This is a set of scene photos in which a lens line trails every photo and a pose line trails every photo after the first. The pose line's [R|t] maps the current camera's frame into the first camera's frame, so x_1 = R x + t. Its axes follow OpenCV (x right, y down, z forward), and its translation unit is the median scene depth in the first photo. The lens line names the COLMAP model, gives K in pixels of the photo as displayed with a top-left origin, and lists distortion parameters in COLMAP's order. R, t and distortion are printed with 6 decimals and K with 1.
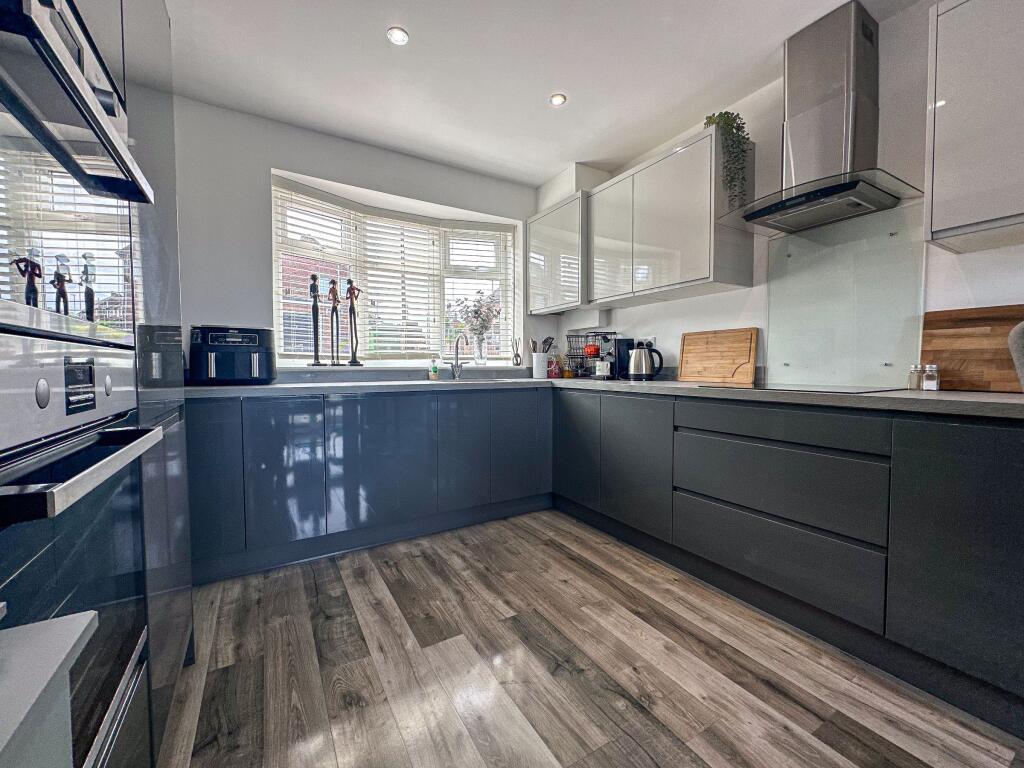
lens RADIAL K [[418.2, 0, 512.0], [0, 418.2, 384.0], [0, 0, 1]] dist [0.000942, -0.000127]
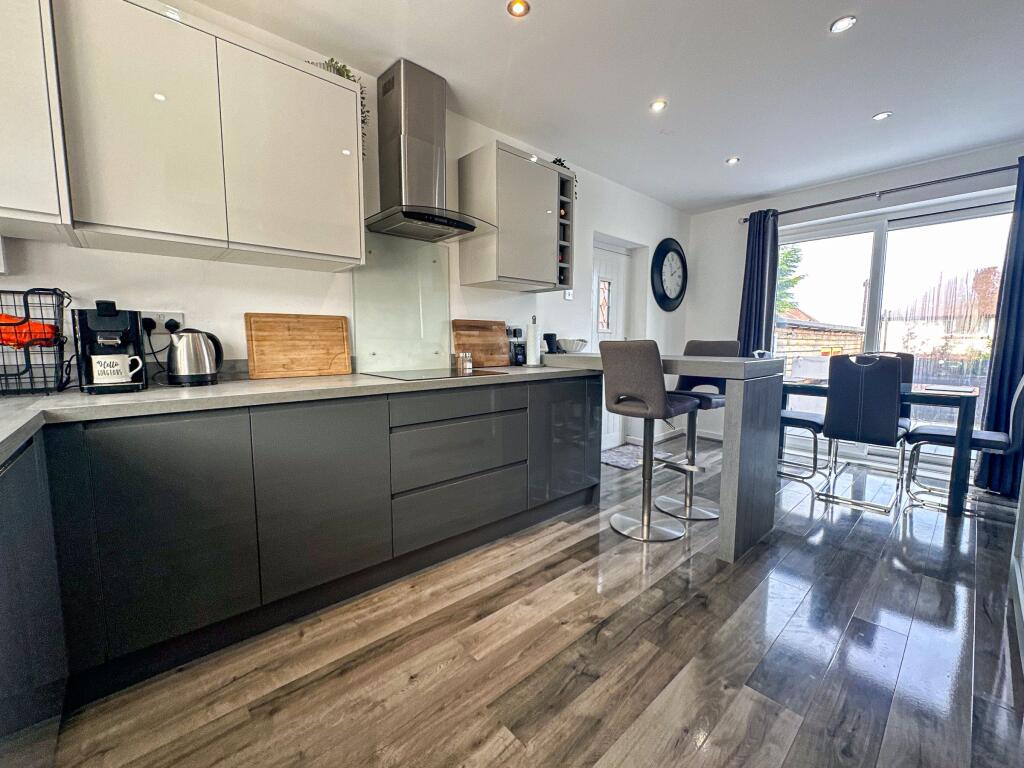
lens RADIAL K [[423.1, 0, 512.0], [0, 423.1, 384.0], [0, 0, 1]] dist [0.000203, 0.000076]
pose [[-0.194257, -0.097726, 0.976071, -0.404062], [0.043771, 0.993171, 0.108150, -0.058906], [-0.979974, 0.063733, -0.188653, 0.702411]]
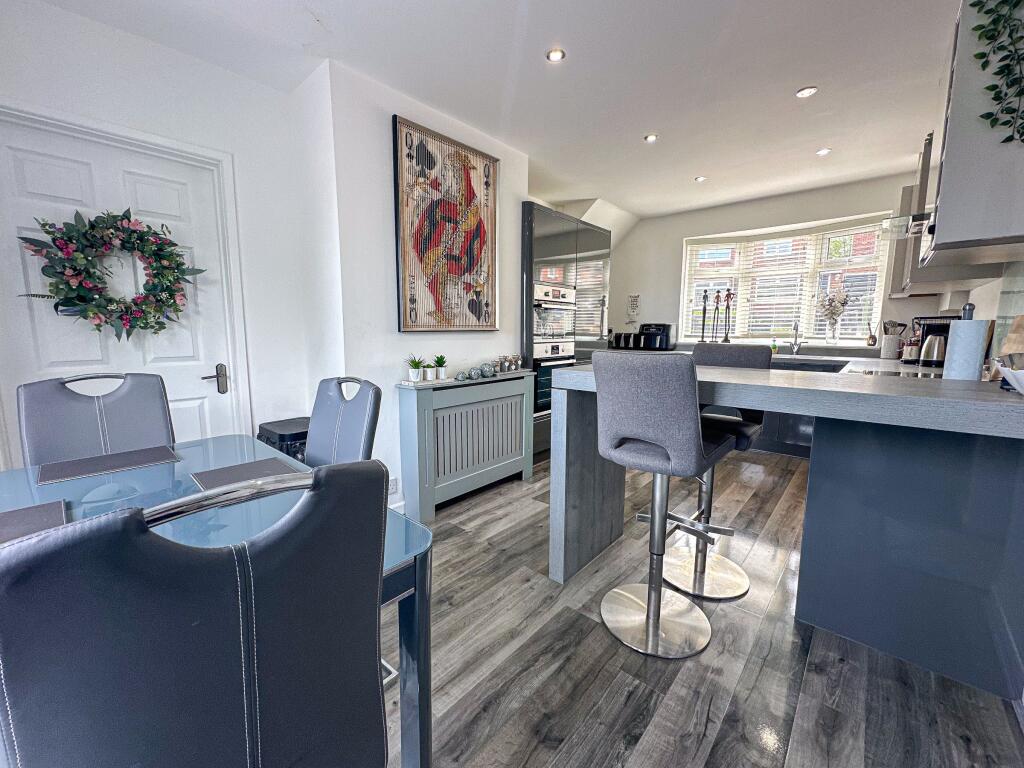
lens RADIAL K [[418.2, 0, 512.0], [0, 418.2, 384.0], [0, 0, 1]] dist [0.000942, -0.000127]
pose [[0.309656, 0.127708, -0.942234, 1.020801], [-0.043365, 0.991805, 0.120175, -0.046191], [0.949859, 0.003647, 0.312656, -0.330579]]
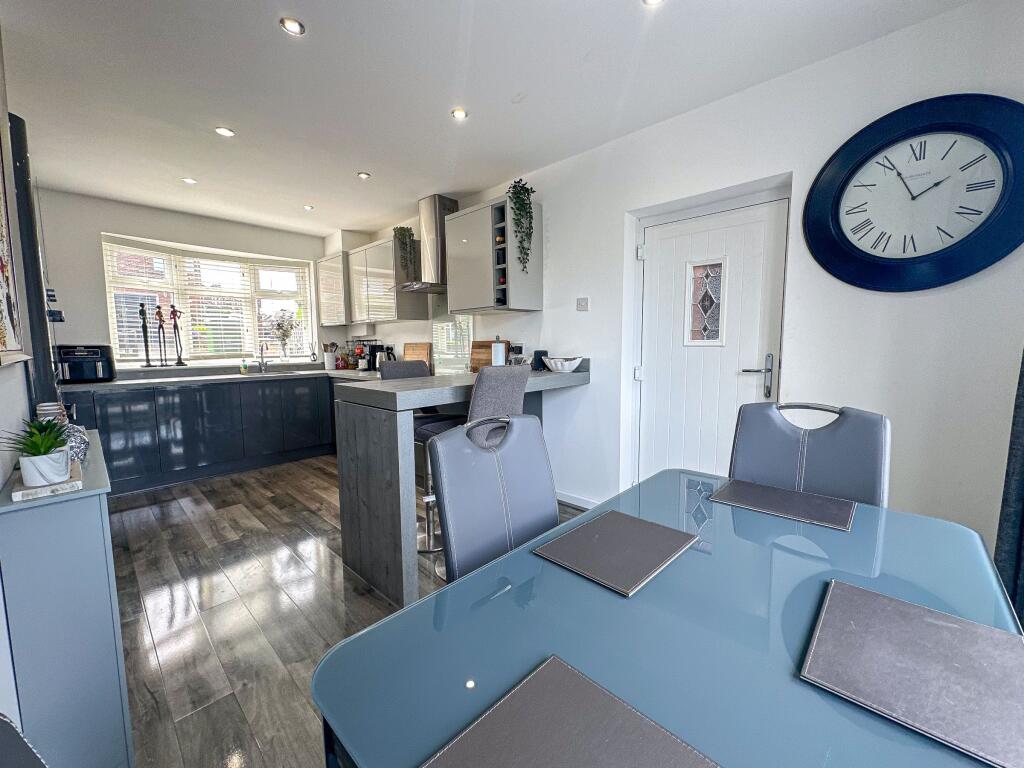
lens RADIAL K [[414.1, 0, 512.0], [0, 414.1, 384.0], [0, 0, 1]] dist [-0.000588, 0.000109]
pose [[0.963741, -0.033224, 0.264765, 0.381941], [0.019841, 0.998394, 0.053061, -0.036010], [-0.266102, -0.045884, 0.962852, -0.751332]]
